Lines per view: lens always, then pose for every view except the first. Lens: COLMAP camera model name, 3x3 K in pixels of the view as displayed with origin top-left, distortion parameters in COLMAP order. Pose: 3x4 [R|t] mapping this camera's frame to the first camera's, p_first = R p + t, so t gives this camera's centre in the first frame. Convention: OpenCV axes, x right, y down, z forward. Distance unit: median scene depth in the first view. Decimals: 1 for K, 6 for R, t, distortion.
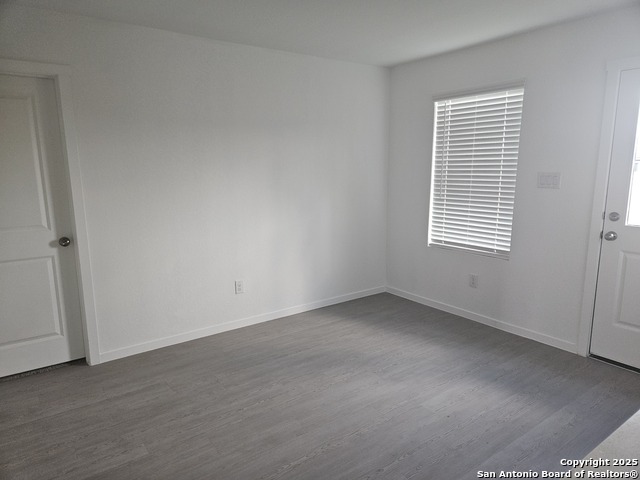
lens RADIAL K [[425.8, 0, 326.7], [0, 425.8, 238.2], [0, 0, 1]] dist [0.036569, -0.001282]
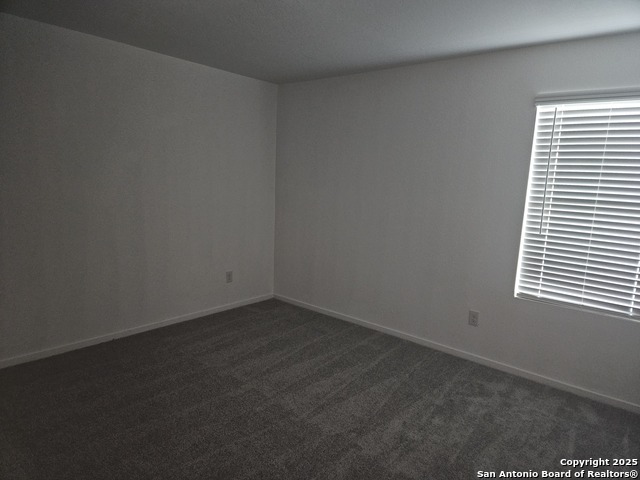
lens RADIAL K [[425.8, 0, 326.7], [0, 425.8, 238.2], [0, 0, 1]] dist [0.036569, -0.001282]
pose [[0.970361, 0.025696, 0.240290, -0.278434], [-0.020373, 0.999490, -0.024608, -0.060286], [-0.240800, 0.018983, 0.970389, 0.361936]]
